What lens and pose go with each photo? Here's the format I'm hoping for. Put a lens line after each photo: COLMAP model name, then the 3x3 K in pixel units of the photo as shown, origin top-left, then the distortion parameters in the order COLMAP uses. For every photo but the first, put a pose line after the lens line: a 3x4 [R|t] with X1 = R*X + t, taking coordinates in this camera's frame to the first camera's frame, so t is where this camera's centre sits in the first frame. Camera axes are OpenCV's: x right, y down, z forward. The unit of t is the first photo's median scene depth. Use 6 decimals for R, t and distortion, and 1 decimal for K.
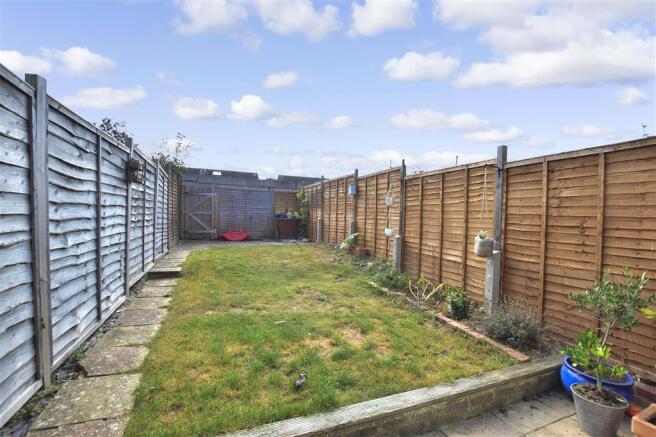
lens RADIAL K [[291.8, 0, 330.3], [0, 291.8, 217.6], [0, 0, 1]] dist [0.000126, 0.000050]
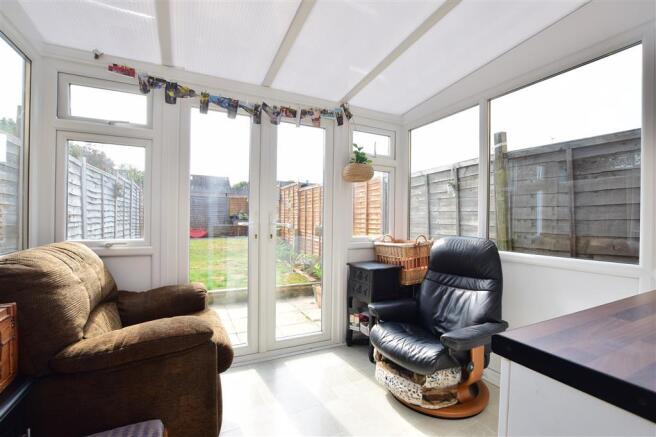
lens RADIAL K [[291.8, 0, 326.2], [0, 291.8, 218.3], [0, 0, 1]] dist [0.000126, 0.000050]
pose [[0.998011, -0.013927, 0.061475, 0.501242], [0.014177, 0.999893, -0.003625, 0.032438], [-0.061417, 0.004489, 0.998102, -0.909388]]
